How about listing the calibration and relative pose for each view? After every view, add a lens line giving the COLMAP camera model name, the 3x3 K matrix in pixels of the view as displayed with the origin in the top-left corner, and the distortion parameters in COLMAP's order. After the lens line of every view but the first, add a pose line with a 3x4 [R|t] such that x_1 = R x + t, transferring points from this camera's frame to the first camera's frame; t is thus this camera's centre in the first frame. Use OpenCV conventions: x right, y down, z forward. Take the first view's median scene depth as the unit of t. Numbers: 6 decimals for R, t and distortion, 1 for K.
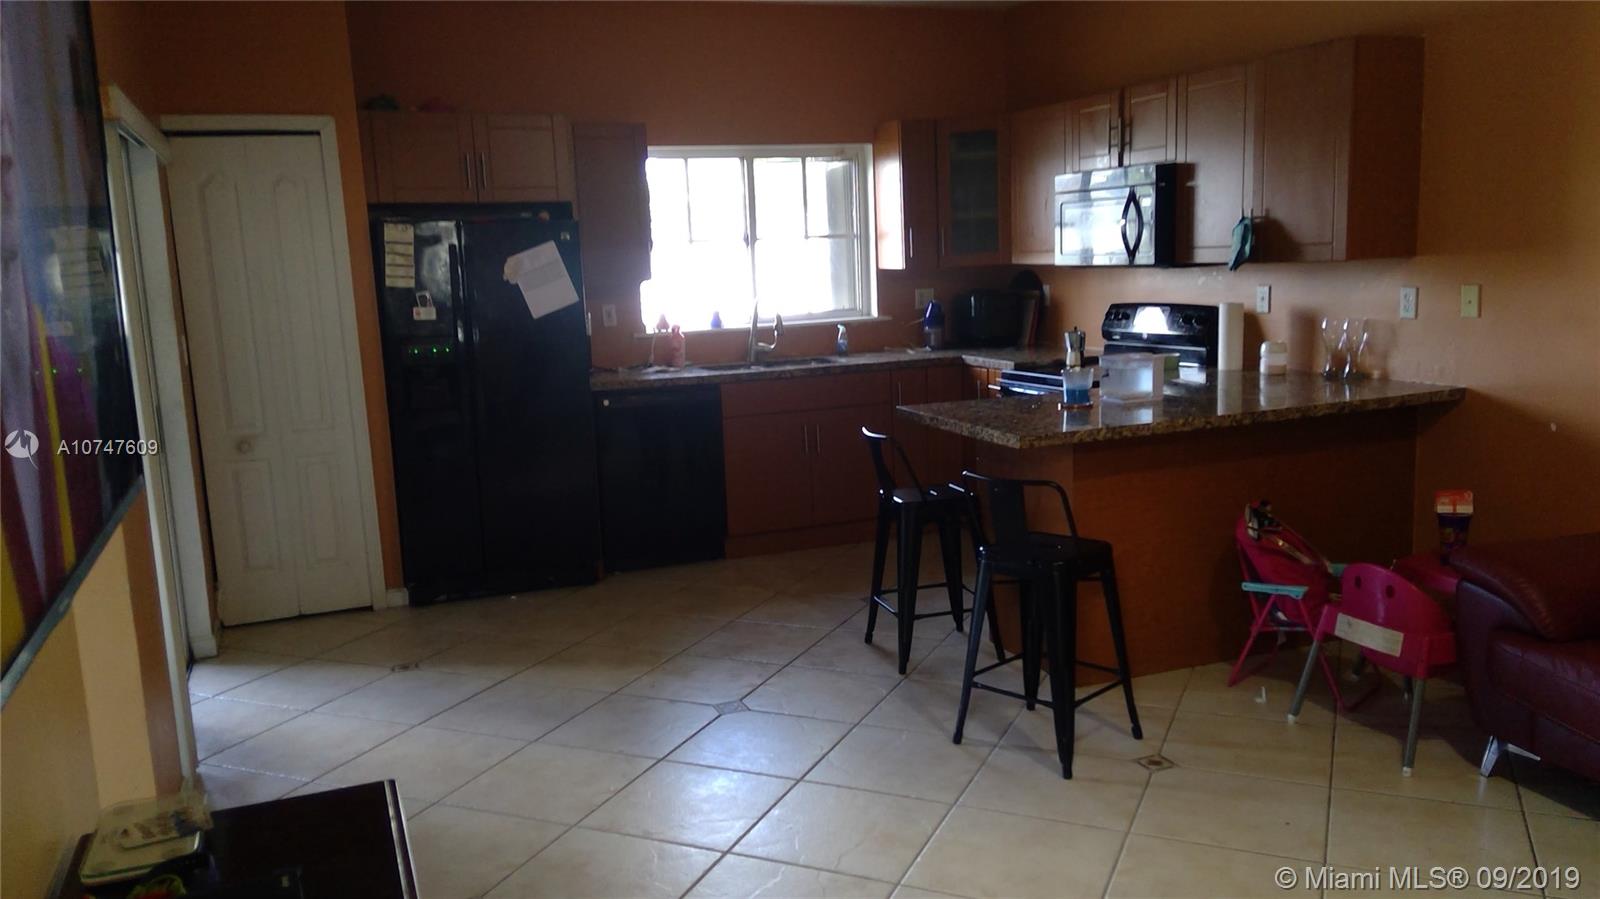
lens RADIAL K [[1239.4, 0, 801.5], [0, 1239.4, 453.6], [0, 0, 1]] dist [0.055106, -0.079932]
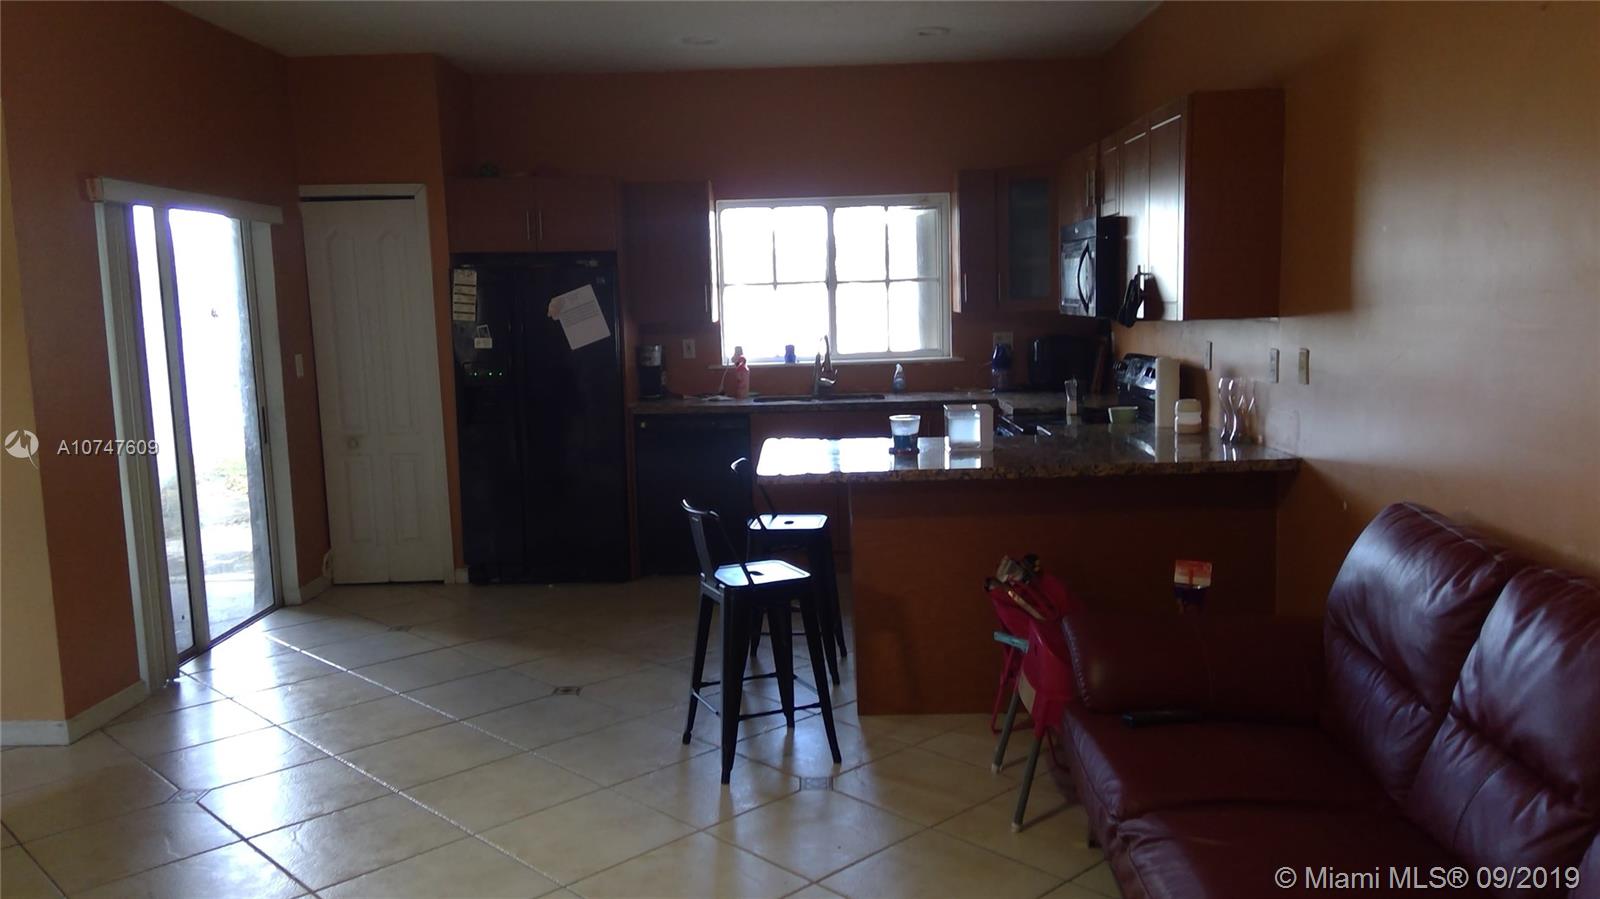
lens RADIAL K [[1239.4, 0, 790.3], [0, 1239.4, 442.6], [0, 0, 1]] dist [0.055106, -0.079932]
pose [[0.927458, 0.060638, -0.368978, 0.415353], [-0.071411, 0.997325, -0.015597, -0.017755], [0.367045, 0.040815, 0.929307, -0.011595]]
